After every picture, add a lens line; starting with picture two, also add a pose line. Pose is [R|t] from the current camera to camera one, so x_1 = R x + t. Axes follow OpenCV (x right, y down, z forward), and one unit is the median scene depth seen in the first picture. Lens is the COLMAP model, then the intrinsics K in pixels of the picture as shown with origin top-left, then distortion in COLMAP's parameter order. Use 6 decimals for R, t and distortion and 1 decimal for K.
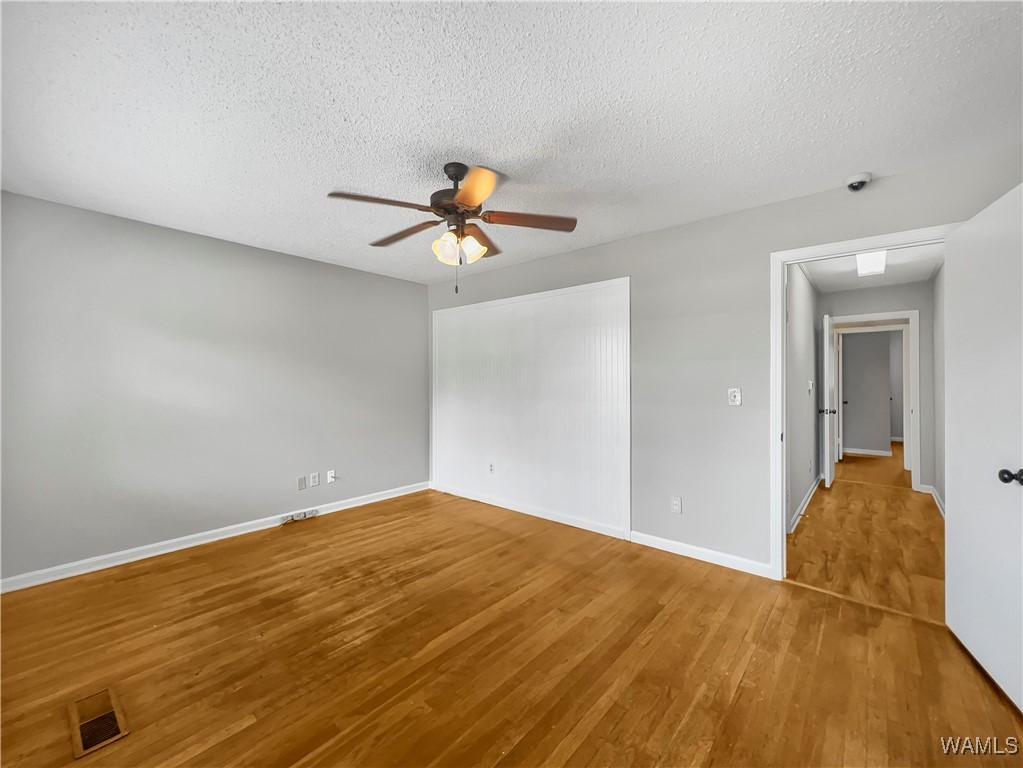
lens RADIAL K [[418.8, 0, 510.2], [0, 418.8, 368.1], [0, 0, 1]] dist [0.009195, 0.000173]
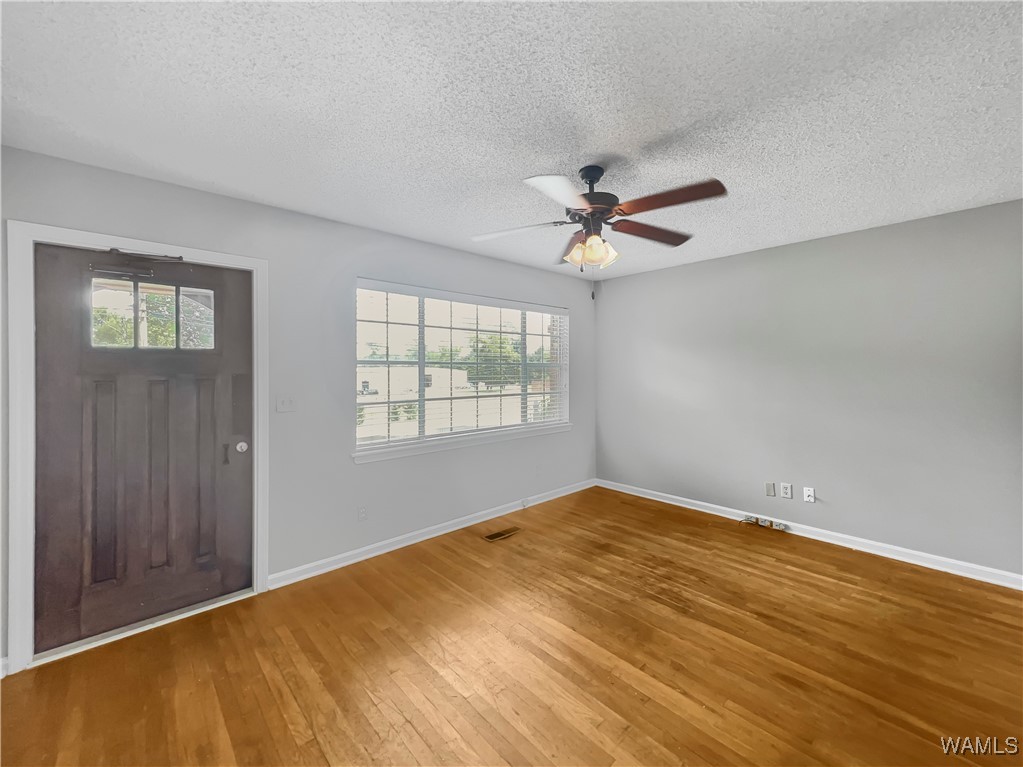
lens RADIAL K [[418.8, 0, 510.2], [0, 418.8, 367.6], [0, 0, 1]] dist [0.009195, 0.000173]
pose [[-0.115438, 0.000105, -0.993315, 0.654602], [0.039616, 0.999205, -0.004499, -0.019090], [0.992524, -0.039870, -0.115350, 0.716683]]
